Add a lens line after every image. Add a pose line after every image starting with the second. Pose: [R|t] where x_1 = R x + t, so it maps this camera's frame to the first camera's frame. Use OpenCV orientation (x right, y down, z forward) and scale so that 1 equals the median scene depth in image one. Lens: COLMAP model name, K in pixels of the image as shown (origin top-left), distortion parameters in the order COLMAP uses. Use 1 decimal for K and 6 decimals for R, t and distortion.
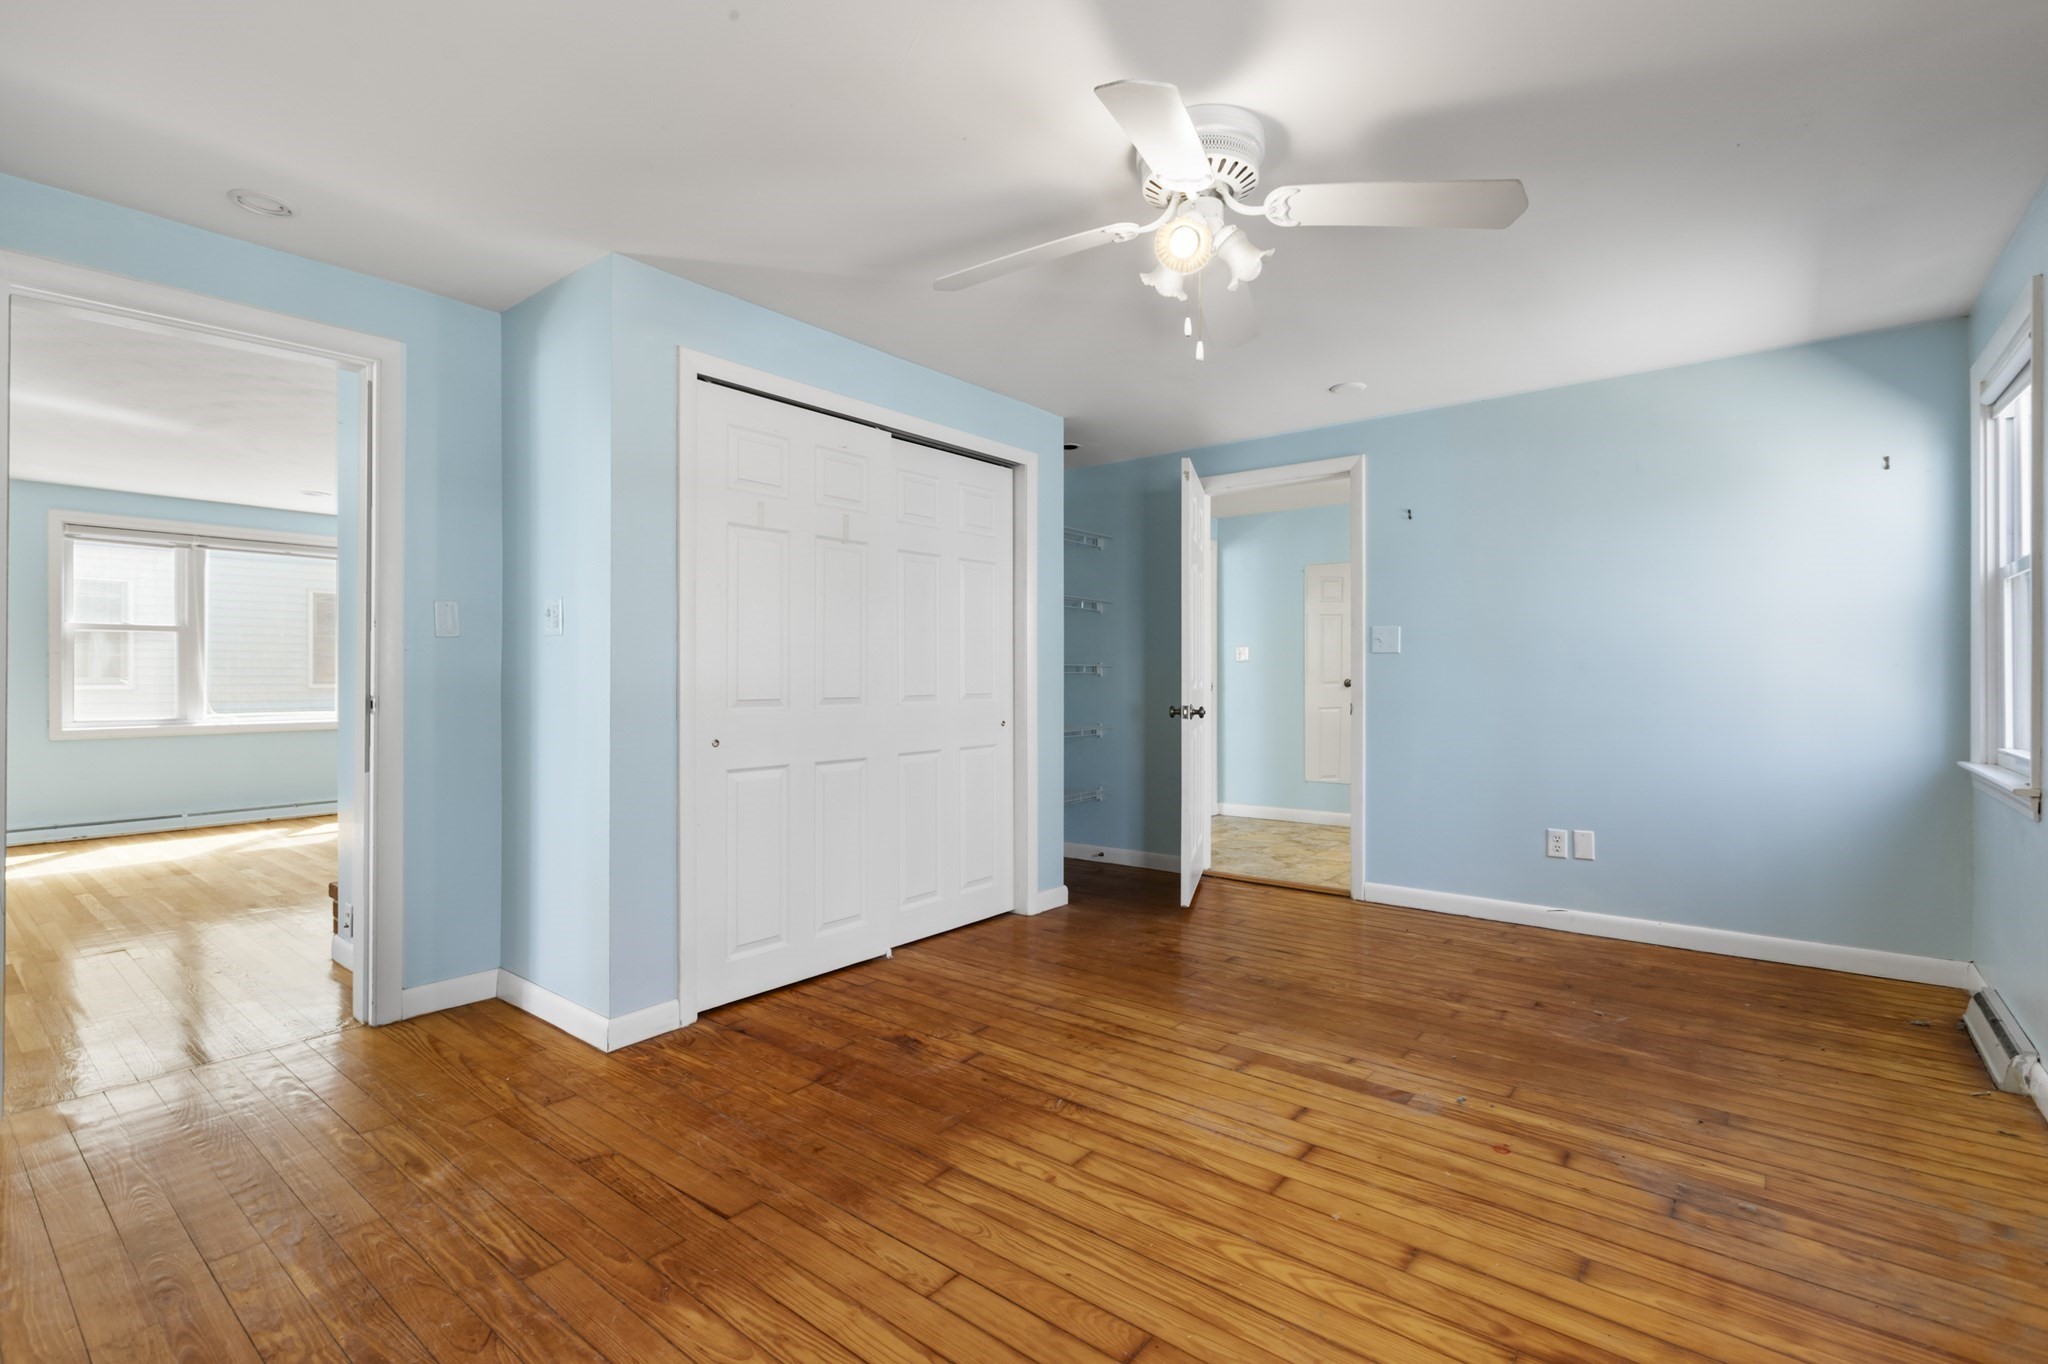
lens RADIAL K [[915.7, 0, 1018.4], [0, 915.7, 676.2], [0, 0, 1]] dist [-0.001053, 0.000201]
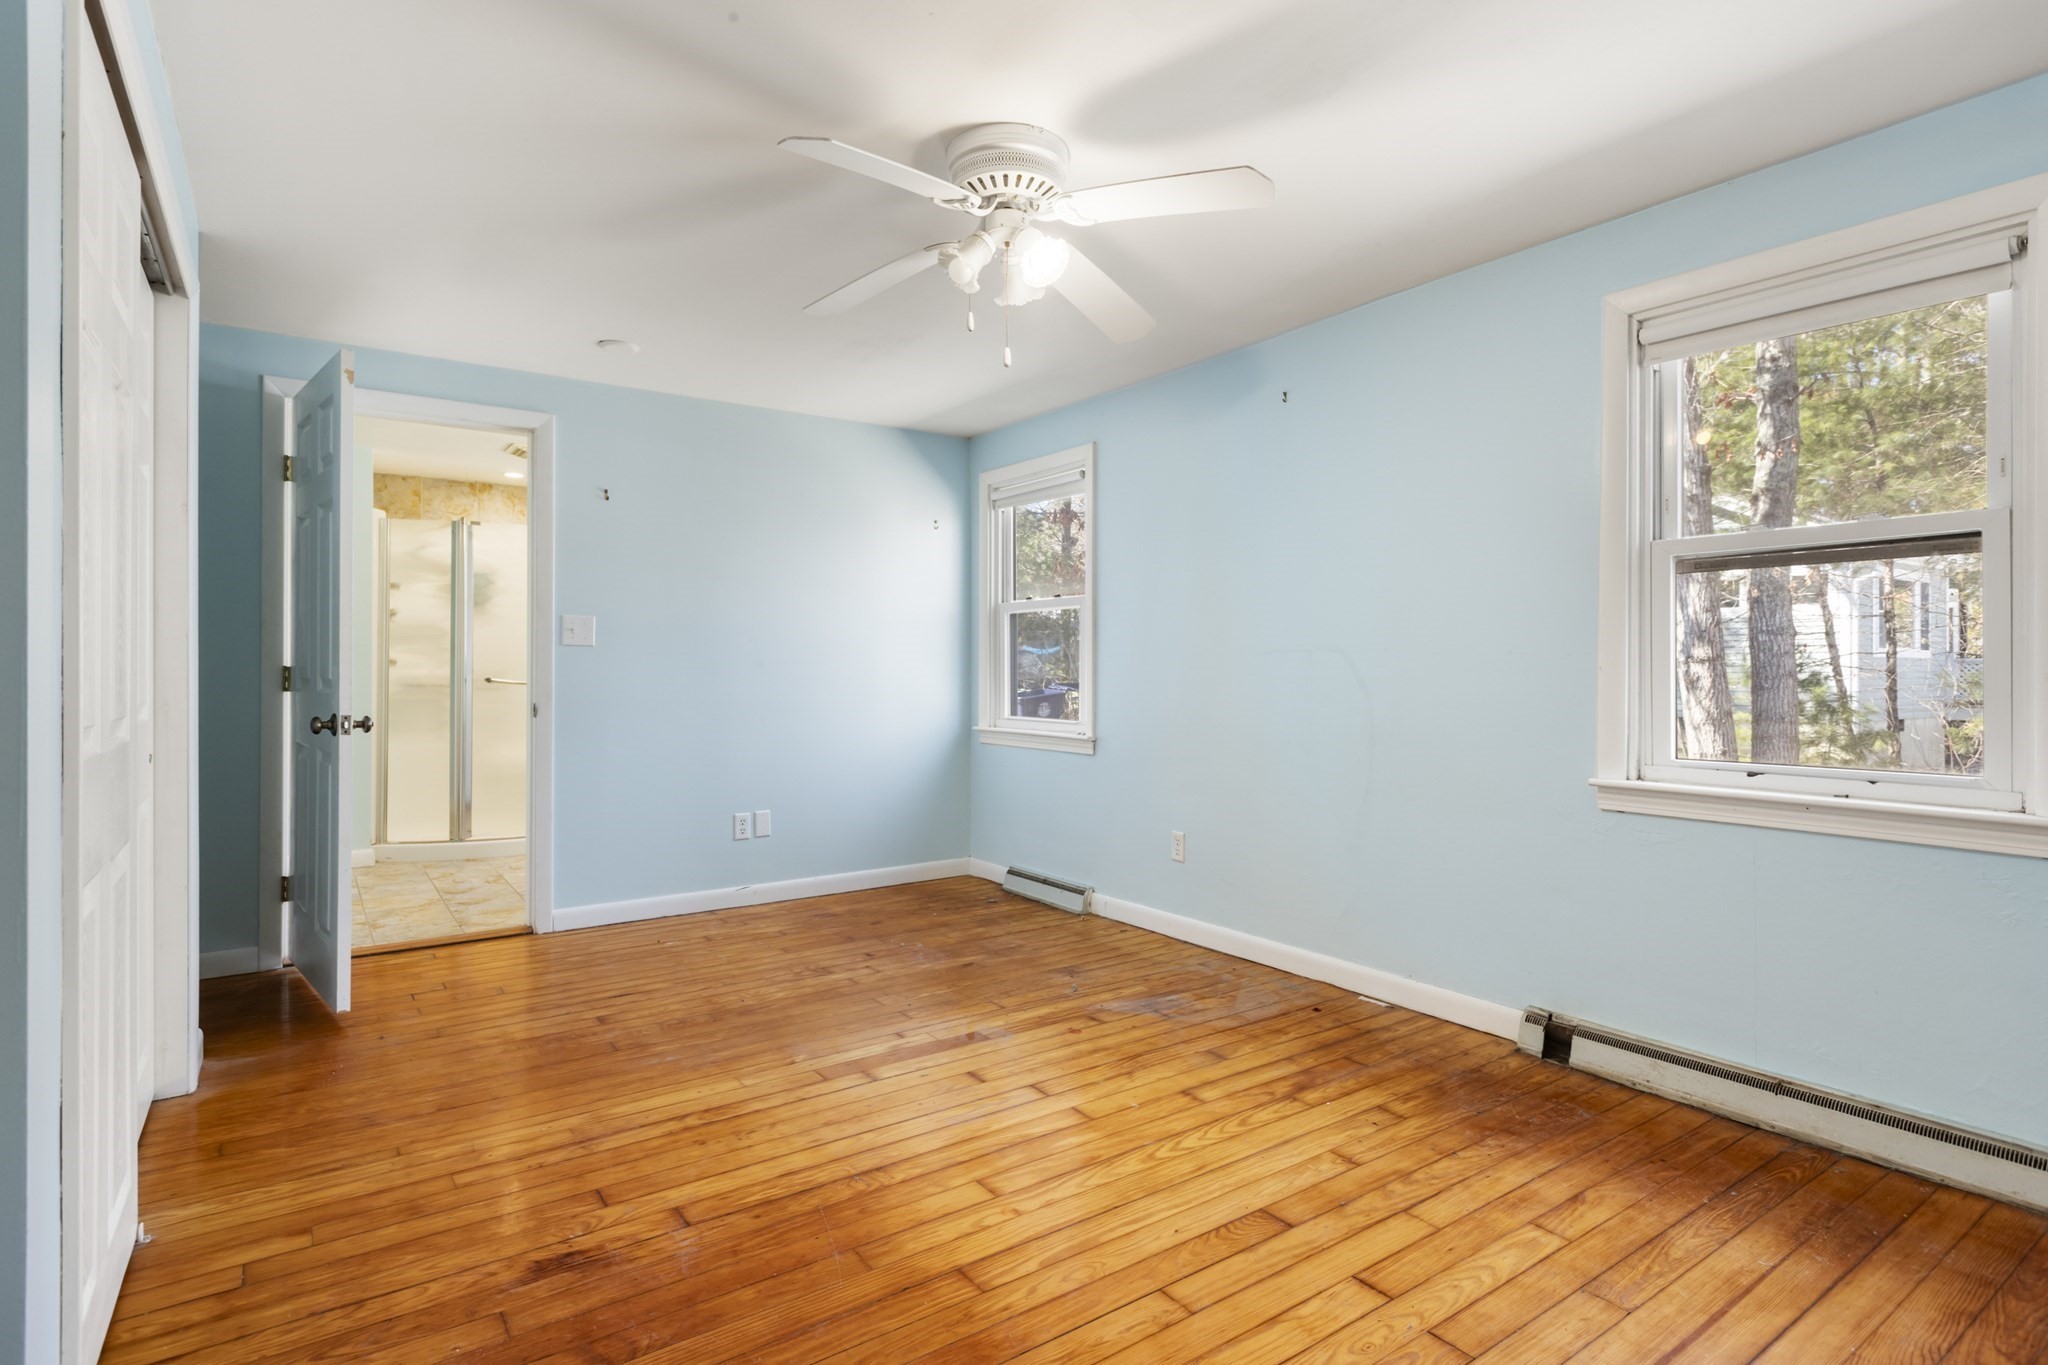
lens RADIAL K [[1011.8, 0, 1024.0], [0, 1011.8, 682.5], [0, 0, 1]] dist [-0.000538, -0.000637]
pose [[0.287721, -0.011322, 0.957647, -0.703743], [0.000090, 0.999930, 0.011795, -0.002265], [-0.957714, -0.003308, 0.287702, 0.519533]]
